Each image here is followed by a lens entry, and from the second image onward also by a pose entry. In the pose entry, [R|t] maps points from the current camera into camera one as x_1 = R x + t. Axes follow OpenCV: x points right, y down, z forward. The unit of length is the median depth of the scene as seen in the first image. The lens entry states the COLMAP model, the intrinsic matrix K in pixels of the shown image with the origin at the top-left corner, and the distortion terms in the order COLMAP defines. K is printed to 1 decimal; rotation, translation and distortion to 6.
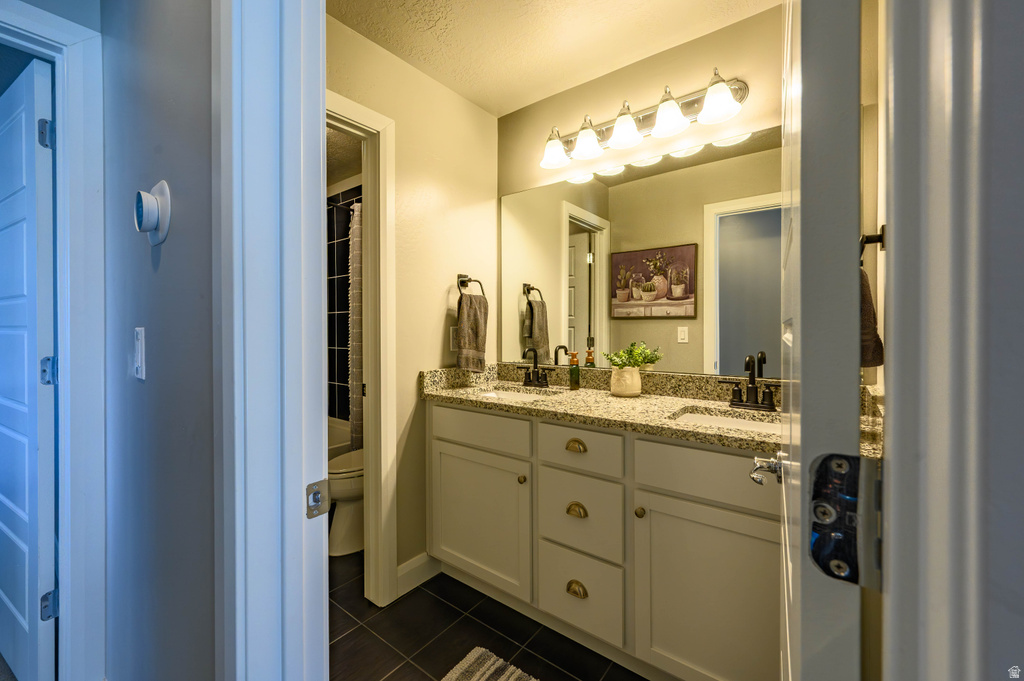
lens RADIAL K [[414.2, 0, 501.0], [0, 414.2, 325.9], [0, 0, 1]] dist [0.000149, 0.000037]
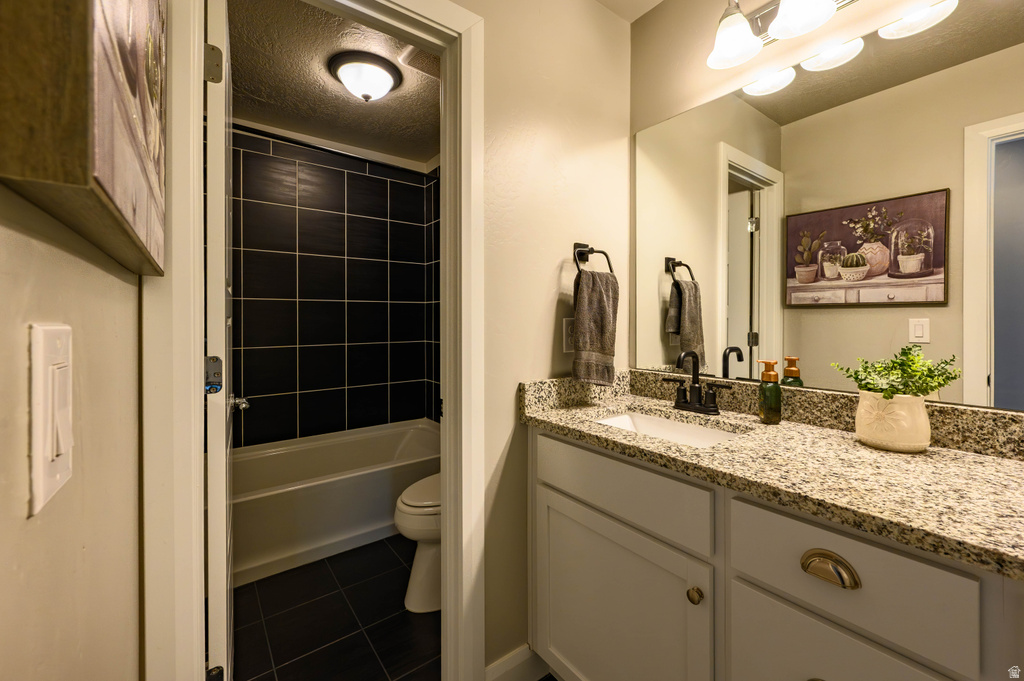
lens RADIAL K [[414.2, 0, 501.0], [0, 414.2, 325.9], [0, 0, 1]] dist [0.000149, 0.000037]
pose [[0.965729, 0.005823, -0.259488, -0.040897], [-0.000264, 0.999770, 0.021455, -0.000114], [0.259553, -0.020652, 0.965508, 0.287836]]
